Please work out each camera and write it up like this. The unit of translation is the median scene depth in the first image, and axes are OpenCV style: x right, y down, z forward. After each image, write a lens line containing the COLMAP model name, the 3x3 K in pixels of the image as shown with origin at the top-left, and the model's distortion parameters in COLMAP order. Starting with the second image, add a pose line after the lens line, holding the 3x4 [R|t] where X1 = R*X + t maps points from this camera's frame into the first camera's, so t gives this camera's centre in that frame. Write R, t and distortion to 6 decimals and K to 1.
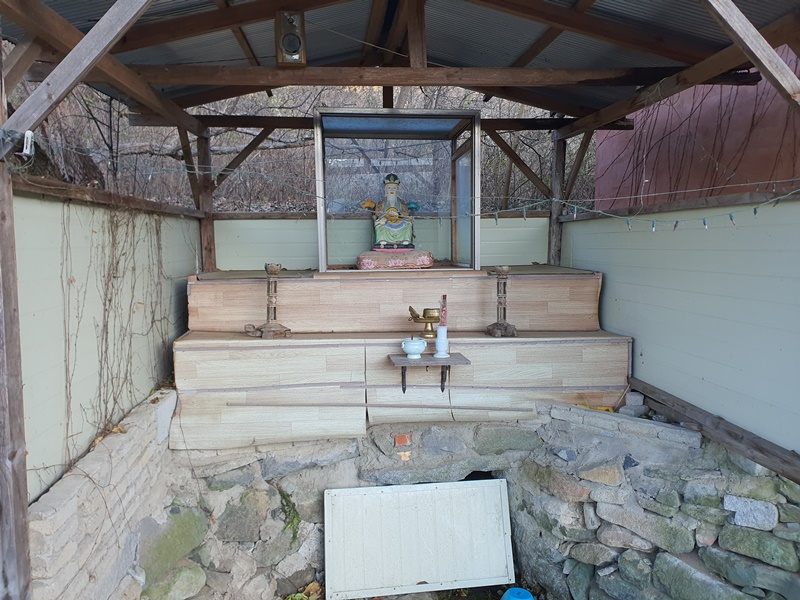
lens RADIAL K [[609.1, 0, 400.0], [0, 609.1, 300.0], [0, 0, 1]] dist [0.026626, 0.000049]
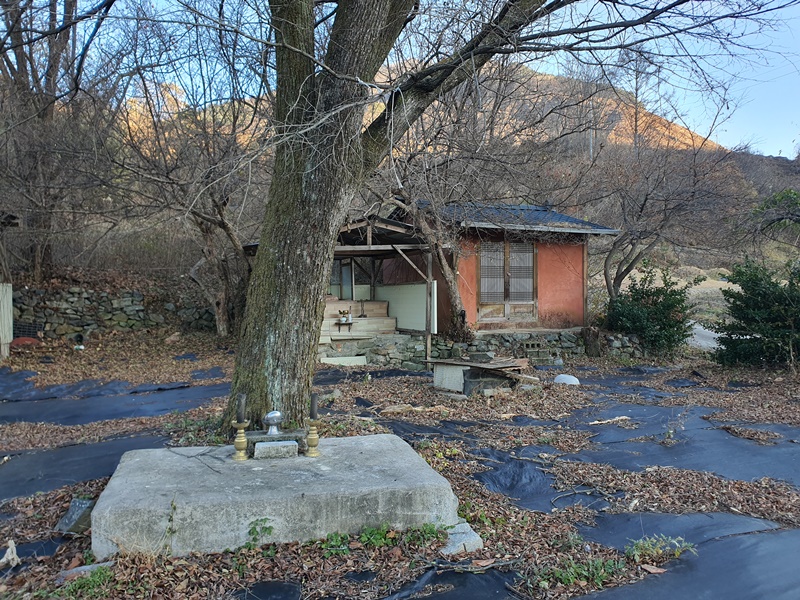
lens RADIAL K [[609.1, 0, 400.0], [0, 609.1, 300.0], [0, 0, 1]] dist [0.026626, 0.000049]
pose [[0.937779, -0.006921, 0.347164, -0.943353], [0.038430, 0.995728, -0.083959, 0.283376], [-0.345100, 0.092077, 0.934039, -2.644431]]
